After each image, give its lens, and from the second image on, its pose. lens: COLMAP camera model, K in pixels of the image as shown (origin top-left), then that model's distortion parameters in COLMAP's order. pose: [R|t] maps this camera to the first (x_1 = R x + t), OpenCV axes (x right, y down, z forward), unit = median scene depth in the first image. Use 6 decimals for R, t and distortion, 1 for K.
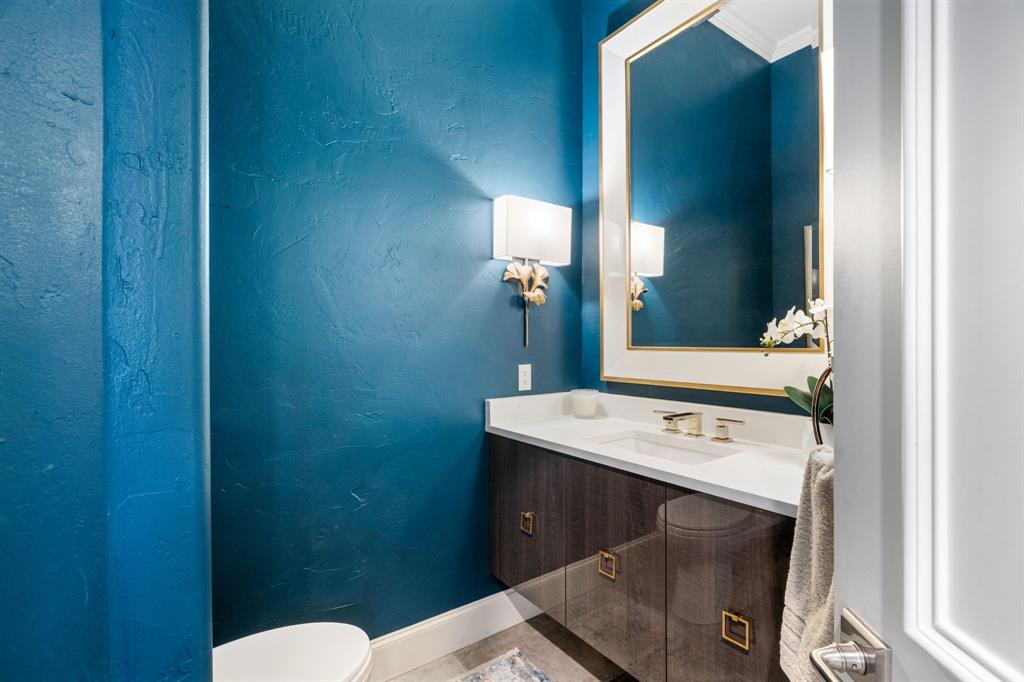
lens RADIAL K [[469.1, 0, 511.9], [0, 469.1, 345.5], [0, 0, 1]] dist [0.004469, 0.000293]
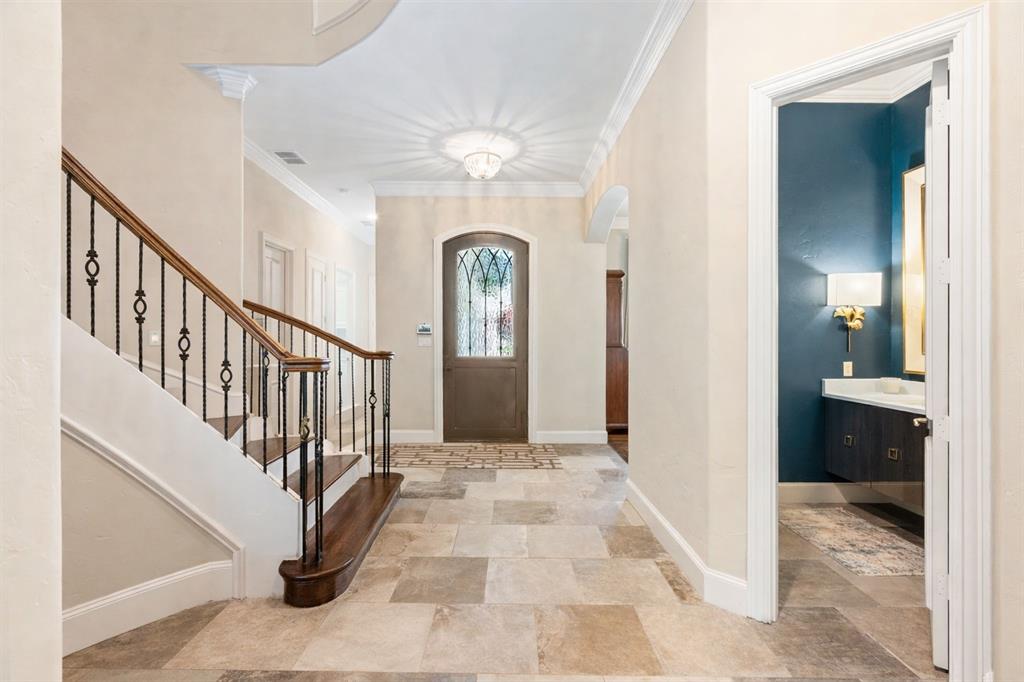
lens RADIAL K [[469.1, 0, 502.8], [0, 469.1, 337.5], [0, 0, 1]] dist [0.004469, 0.000293]
pose [[0.815243, 0.002230, -0.579115, -0.007520], [0.002068, 0.999975, 0.006762, -0.070182], [0.579116, -0.006710, 0.815218, -1.285877]]
